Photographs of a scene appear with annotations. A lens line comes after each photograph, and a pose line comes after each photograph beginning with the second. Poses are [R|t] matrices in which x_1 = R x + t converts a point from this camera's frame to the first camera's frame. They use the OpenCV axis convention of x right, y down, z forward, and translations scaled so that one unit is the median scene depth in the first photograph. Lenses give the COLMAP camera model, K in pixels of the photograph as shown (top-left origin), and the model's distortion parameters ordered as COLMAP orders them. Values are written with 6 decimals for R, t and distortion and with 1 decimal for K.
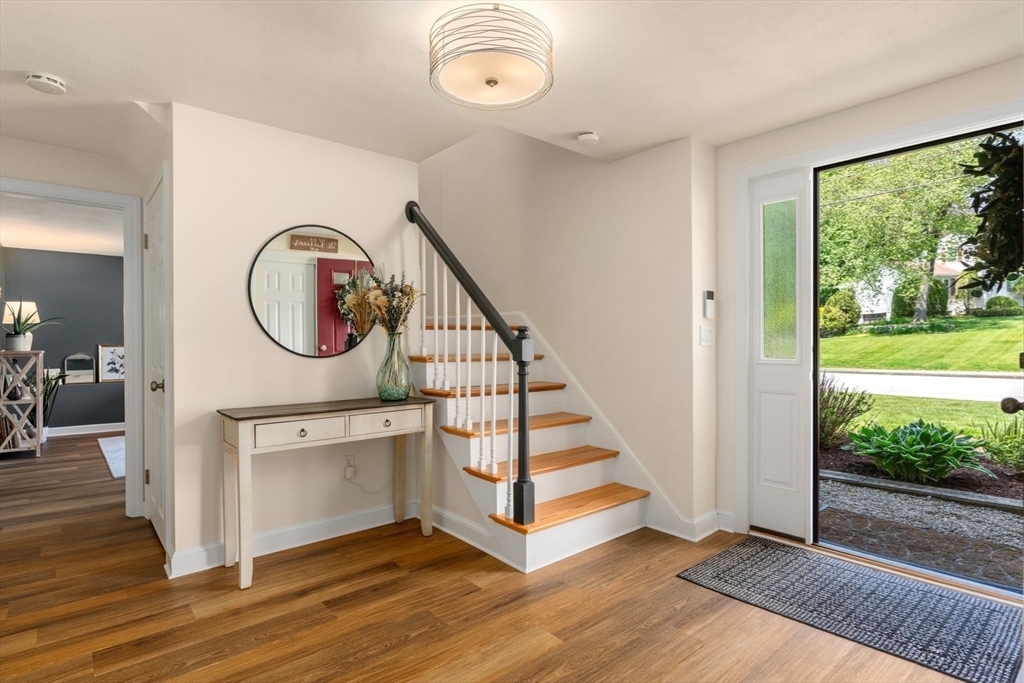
lens RADIAL K [[529.9, 0, 512.6], [0, 529.9, 340.8], [0, 0, 1]] dist [-0.002074, -0.001111]
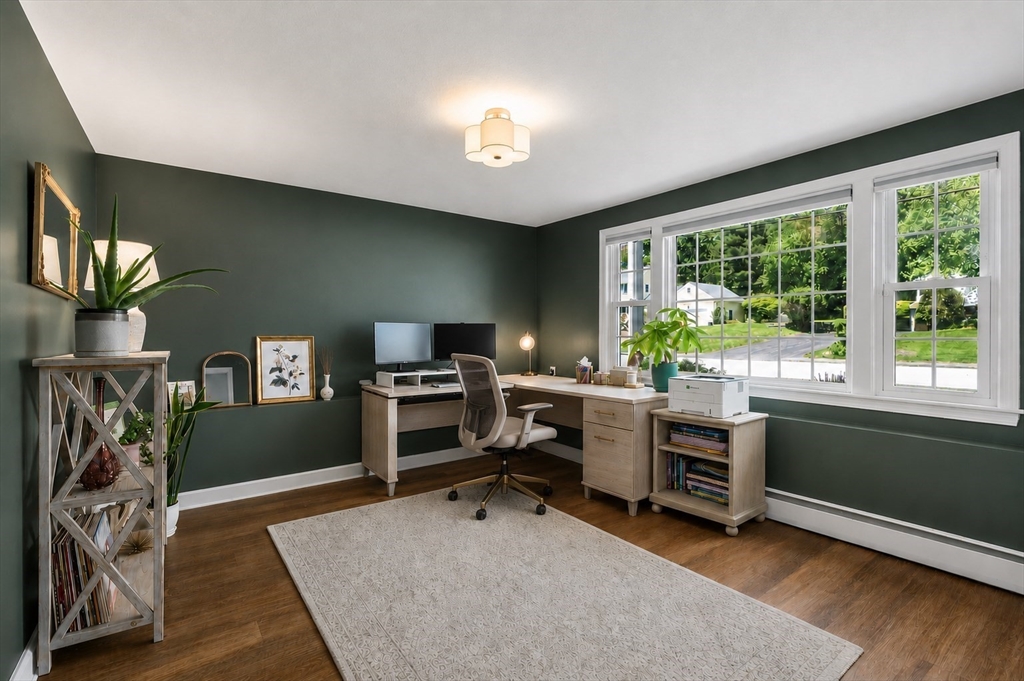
lens RADIAL K [[475.9, 0, 513.8], [0, 475.9, 339.6], [0, 0, 1]] dist [-0.009757, 0.001115]
pose [[0.995566, 0.002633, -0.094029, -0.565183], [-0.001417, 0.999915, 0.012997, 0.002750], [0.094055, -0.012806, 0.995485, 0.636316]]
